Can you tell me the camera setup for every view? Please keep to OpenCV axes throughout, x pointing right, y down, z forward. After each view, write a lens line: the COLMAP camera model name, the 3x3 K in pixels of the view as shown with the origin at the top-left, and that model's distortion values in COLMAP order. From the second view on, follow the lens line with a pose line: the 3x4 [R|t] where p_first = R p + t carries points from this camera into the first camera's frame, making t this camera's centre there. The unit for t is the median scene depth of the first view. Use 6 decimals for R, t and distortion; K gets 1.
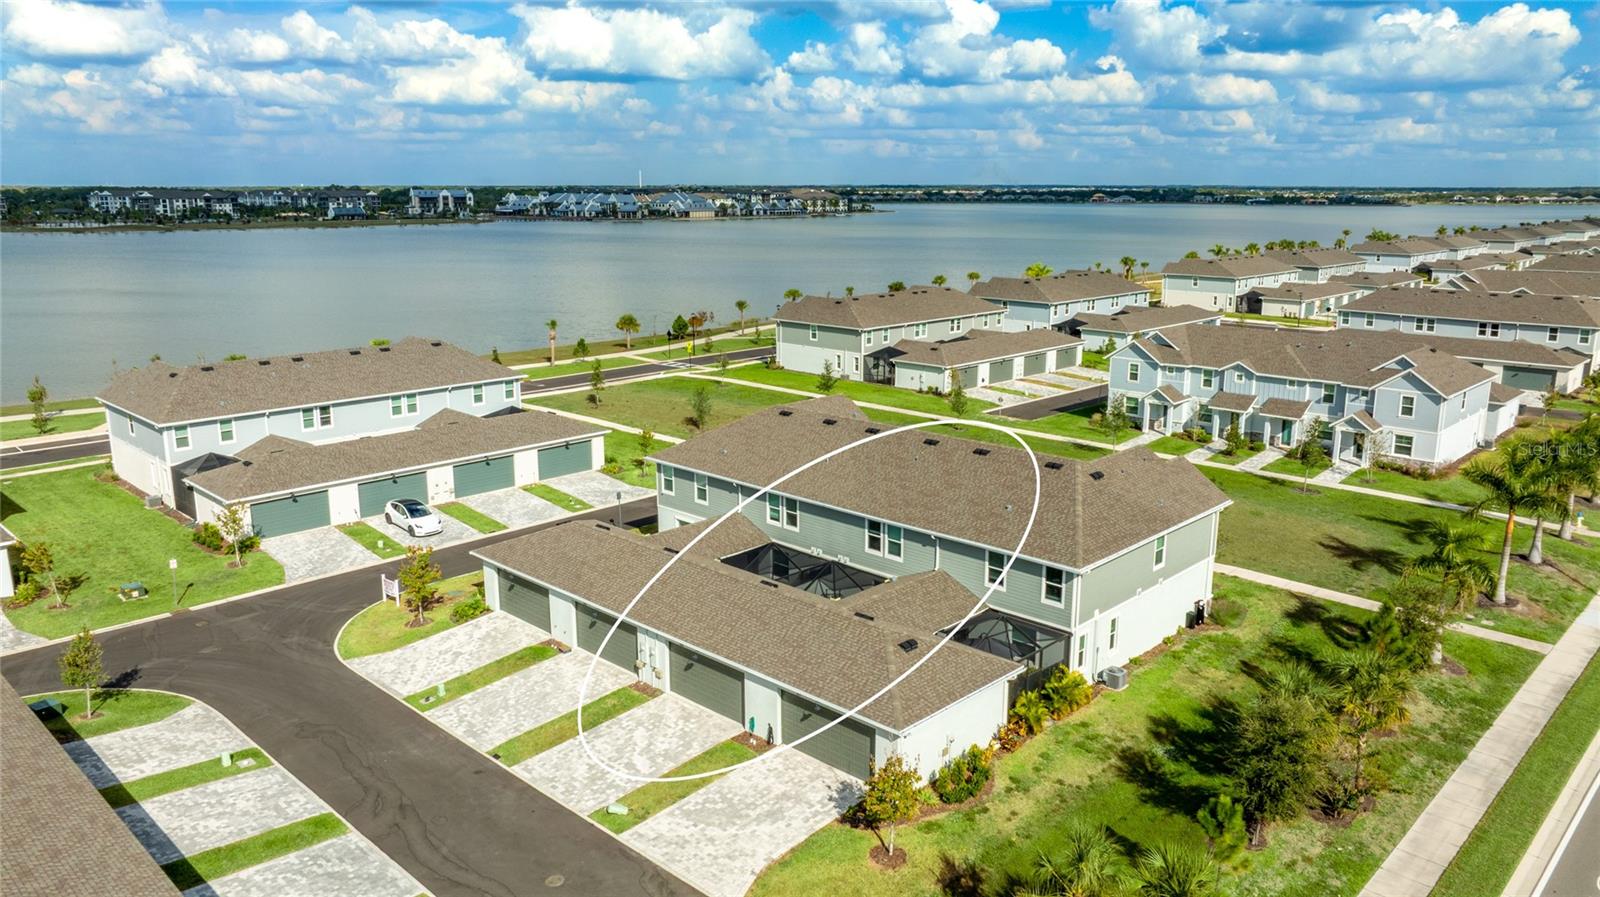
lens RADIAL K [[1130.6, 0, 806.4], [0, 1130.6, 445.7], [0, 0, 1]] dist [-0.048412, 0.063845]
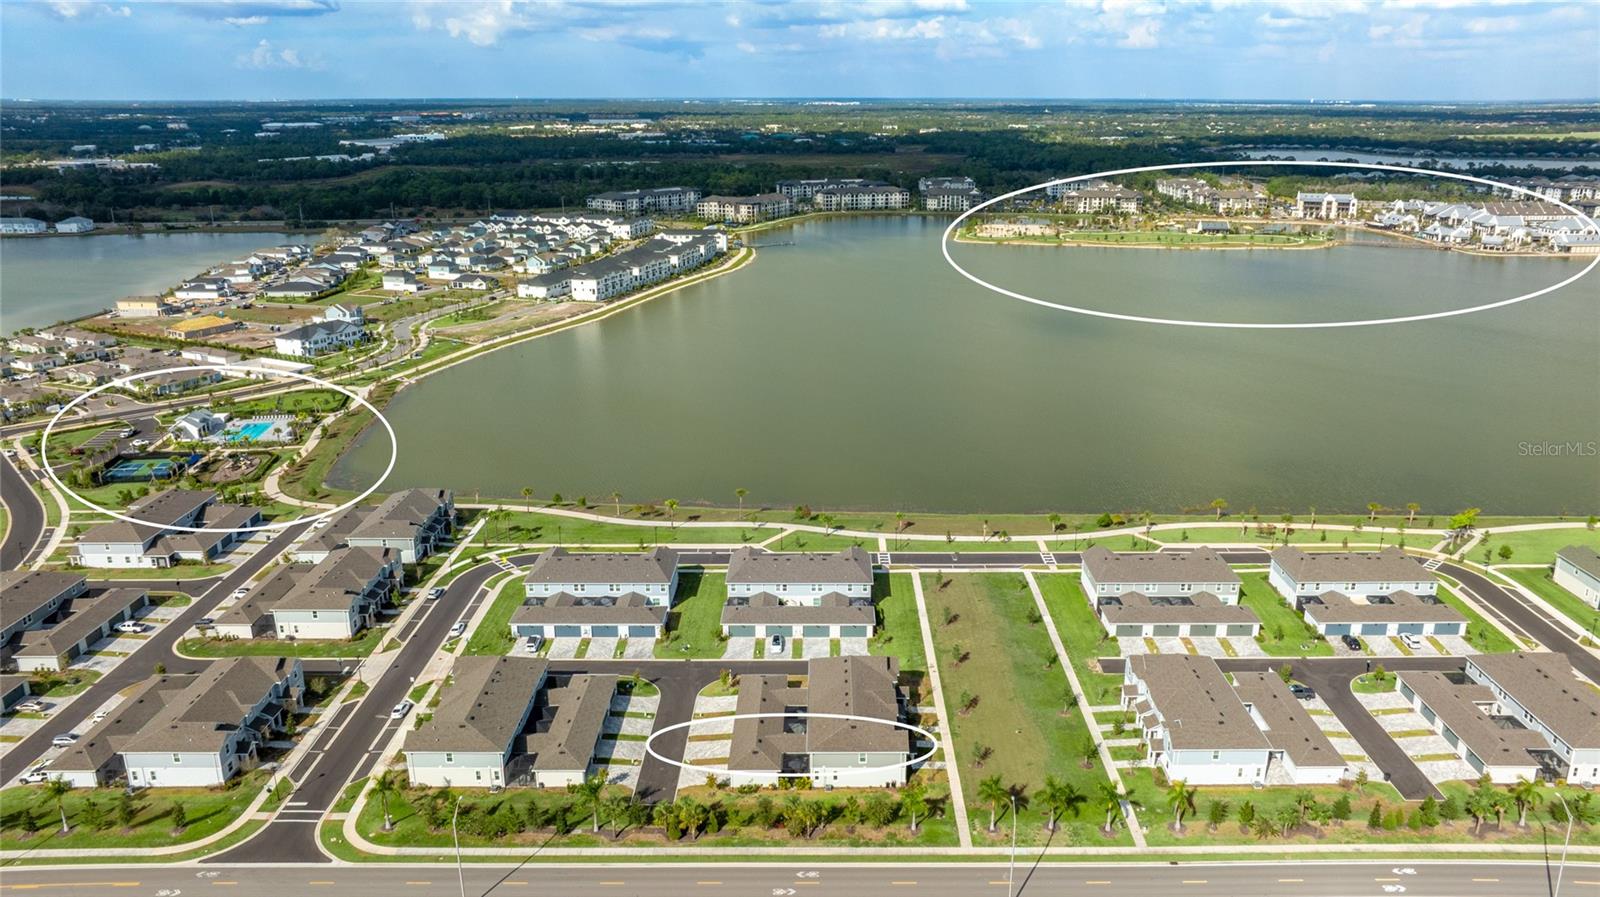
lens RADIAL K [[1132.6, 0, 830.2], [0, 1132.6, 452.6], [0, 0, 1]] dist [-0.020520, -0.000831]
pose [[0.695626, 0.214727, -0.685563, 0.839803], [-0.162103, 0.976591, 0.141398, -0.438698], [0.699877, 0.012772, 0.714150, -0.493007]]
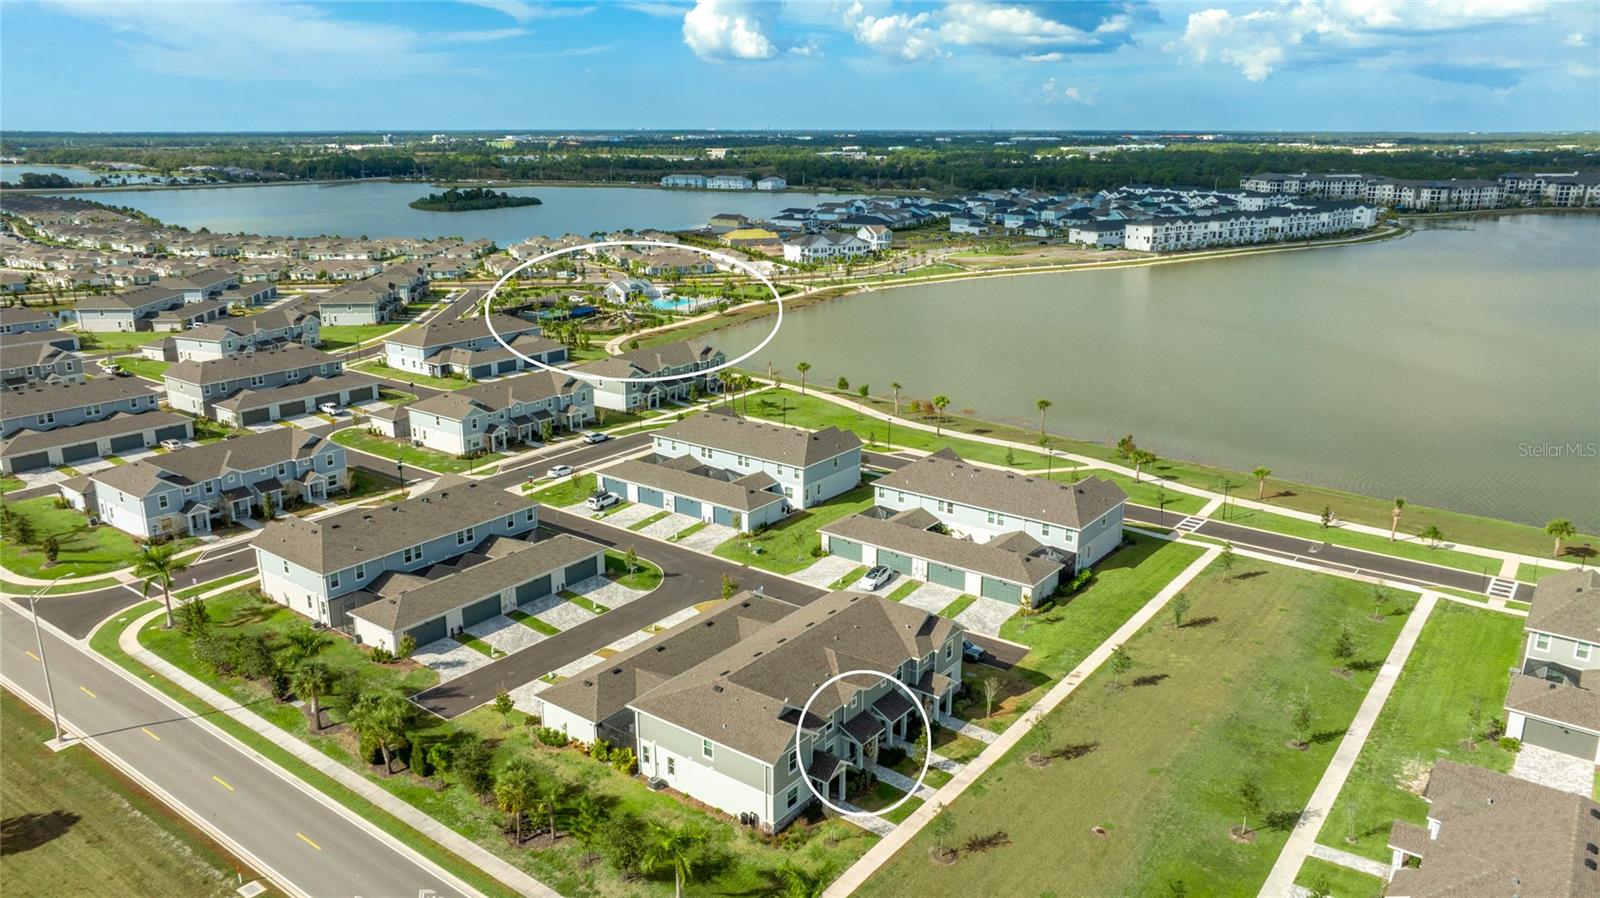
lens RADIAL K [[1130.6, 0, 806.4], [0, 1130.6, 446.2], [0, 0, 1]] dist [-0.048412, 0.063845]
pose [[0.122644, 0.268587, -0.955416, 0.665073], [-0.227683, 0.944622, 0.236325, -0.274898], [0.965981, 0.188548, 0.177005, 0.295008]]
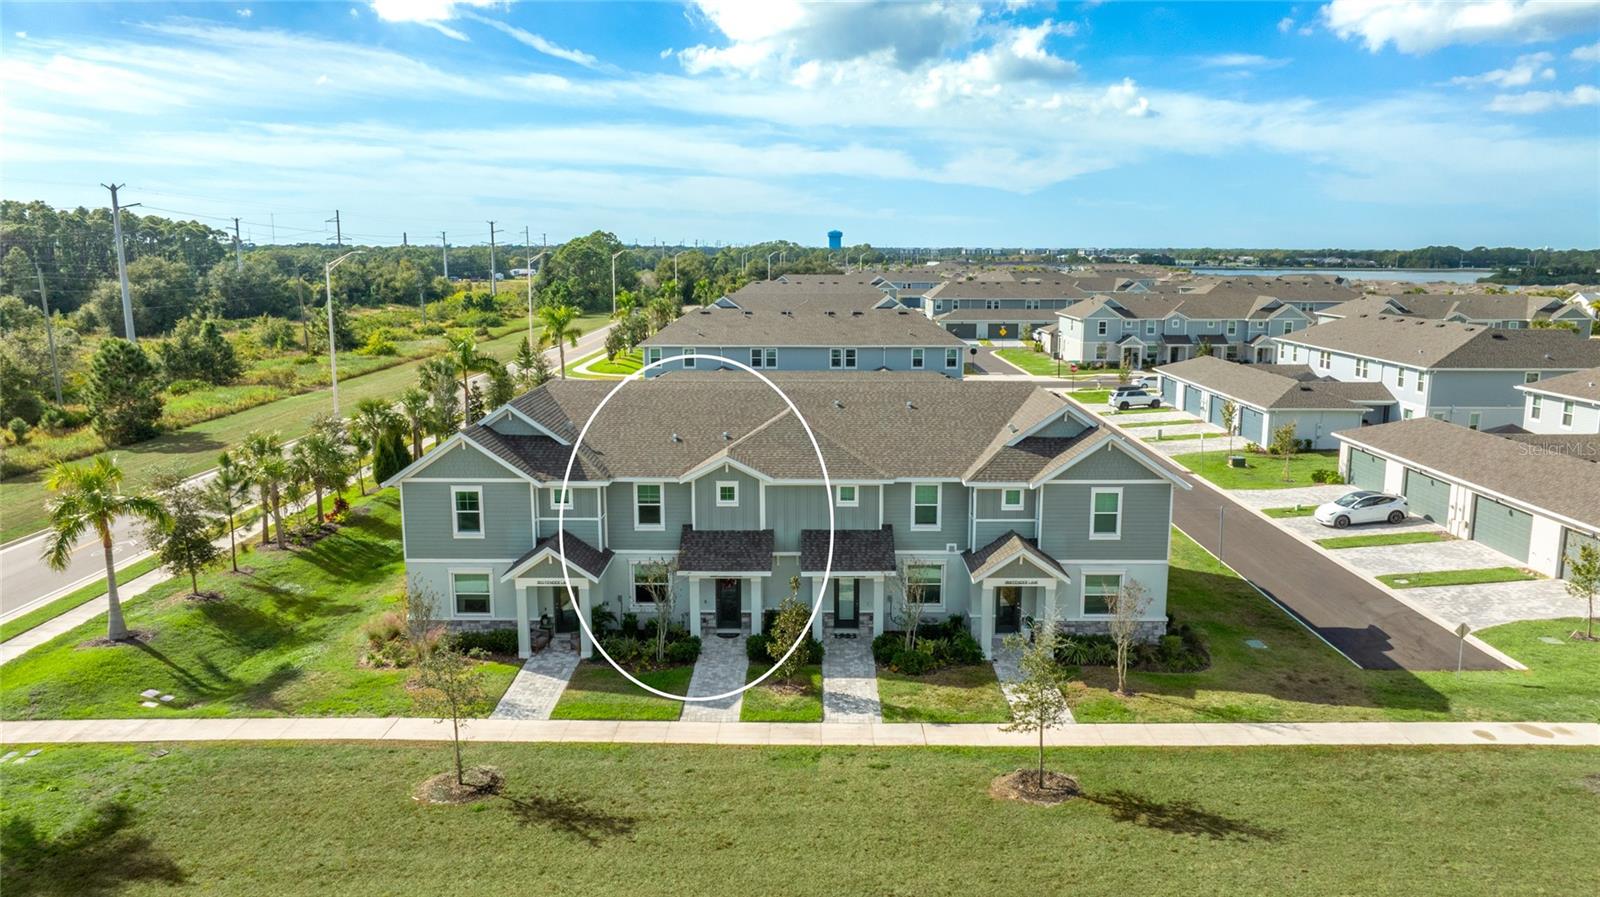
lens RADIAL K [[1130.6, 0, 806.4], [0, 1130.6, 445.7], [0, 0, 1]] dist [-0.048412, 0.063845]
pose [[-0.724534, 0.115716, -0.679456, 0.271988], [-0.160582, 0.930336, 0.329678, -0.101117], [0.670272, 0.347971, -0.655478, 0.670512]]
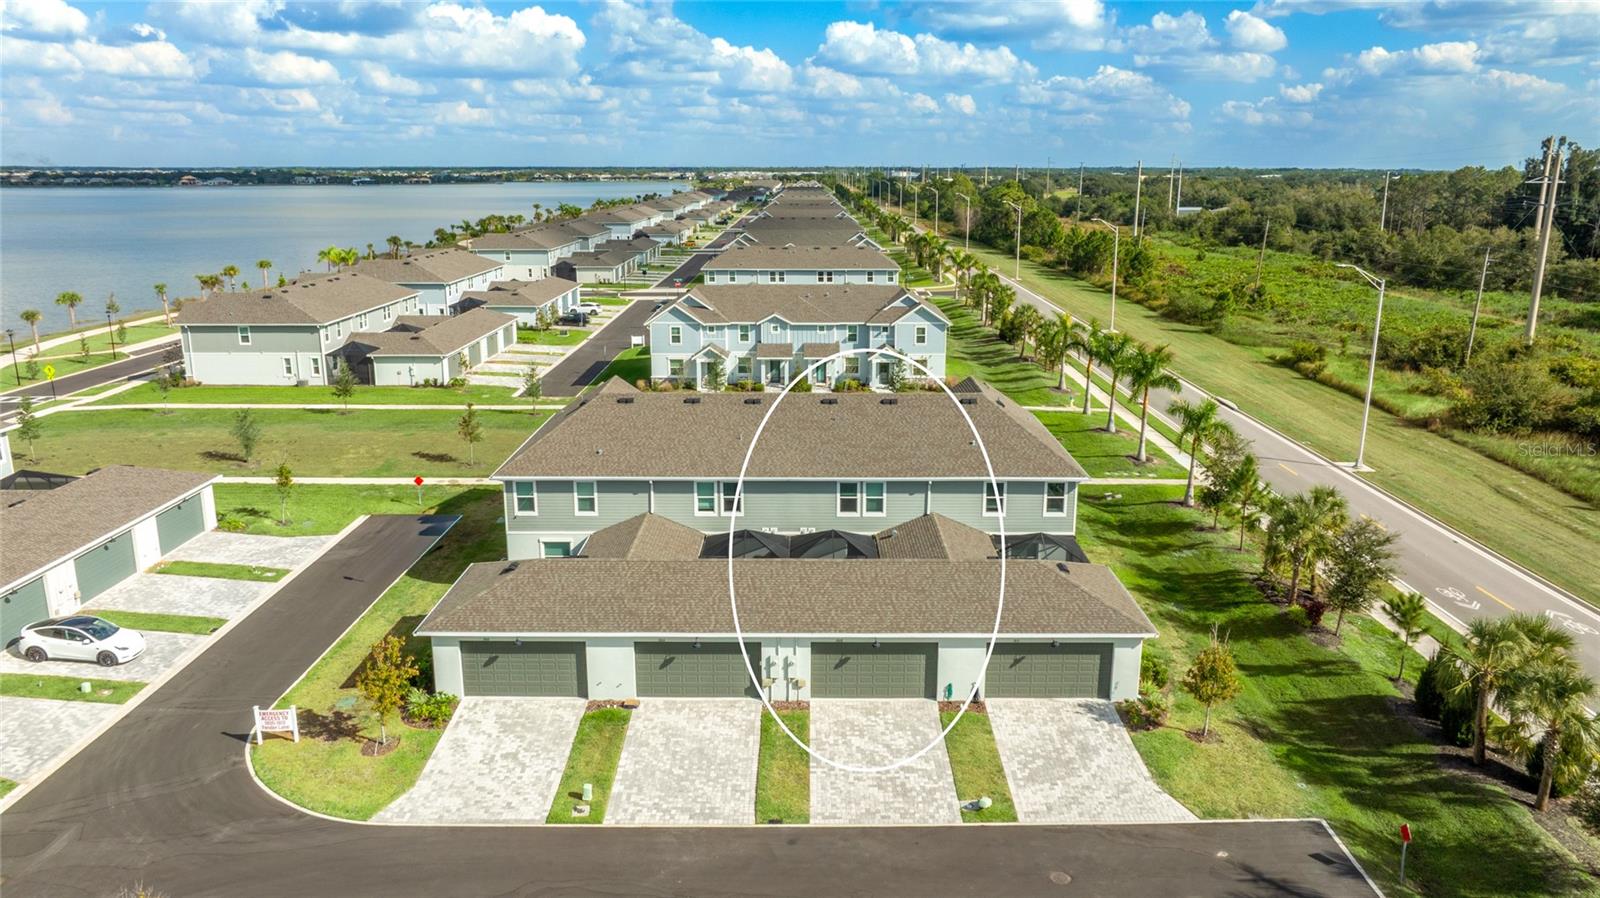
lens RADIAL K [[1141.1, 0, 802.7], [0, 1141.1, 425.5], [0, 0, 1]] dist [-0.056825, 0.073380]
pose [[0.723758, -0.152695, 0.672948, -0.252323], [0.154565, 0.986304, 0.057561, -0.018732], [-0.672521, 0.062354, 0.737447, 0.112199]]
